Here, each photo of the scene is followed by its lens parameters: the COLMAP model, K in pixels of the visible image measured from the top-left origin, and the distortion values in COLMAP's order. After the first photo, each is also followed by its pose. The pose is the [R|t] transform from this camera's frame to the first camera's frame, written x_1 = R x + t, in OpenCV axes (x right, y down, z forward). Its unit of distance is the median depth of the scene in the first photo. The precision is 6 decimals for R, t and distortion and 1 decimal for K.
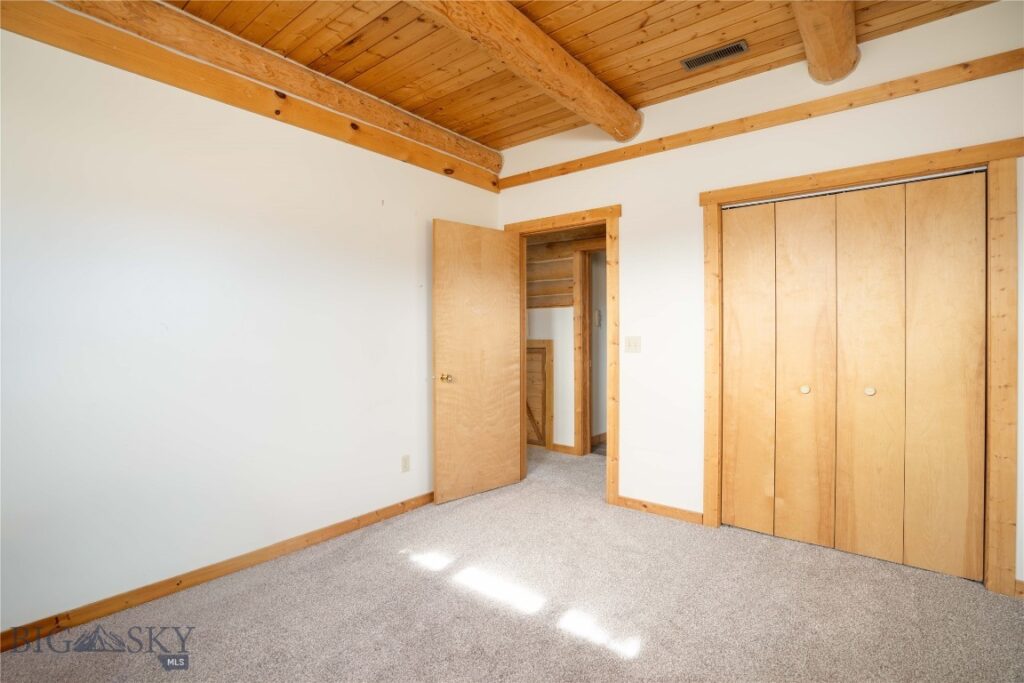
lens RADIAL K [[482.1, 0, 512.0], [0, 482.1, 341.5], [0, 0, 1]] dist [-0.020380, 0.000047]
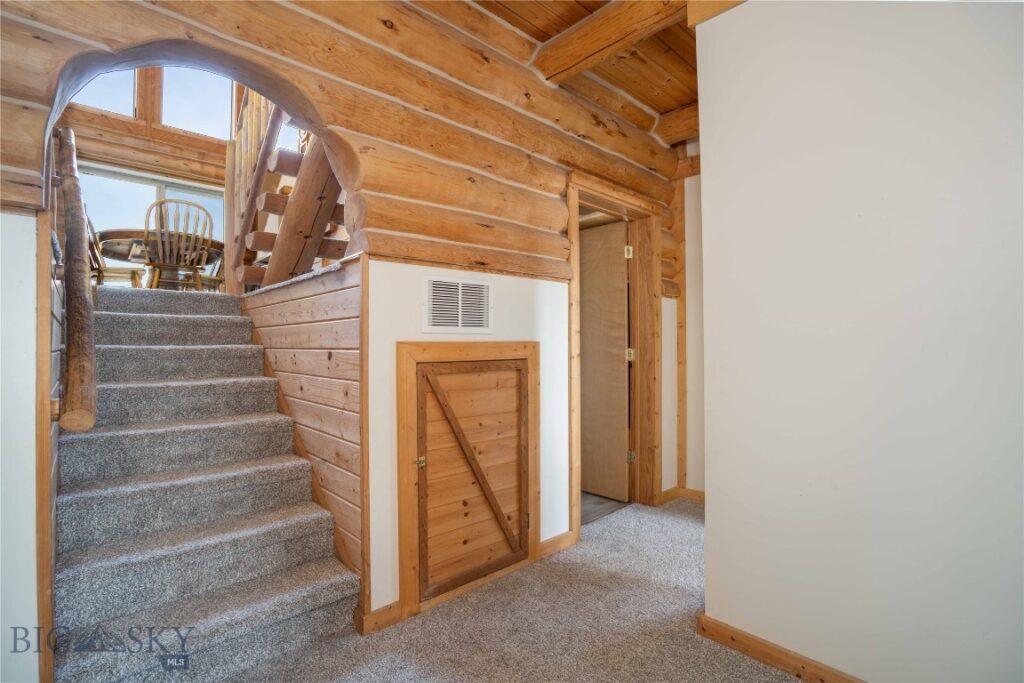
lens RADIAL K [[482.1, 0, 512.0], [0, 482.1, 341.5], [0, 0, 1]] dist [-0.020380, 0.000047]
pose [[0.150518, 0.007892, 0.988576, -0.420849], [0.005048, 0.999949, -0.008752, -0.000109], [-0.988594, 0.006308, 0.150470, 0.942378]]
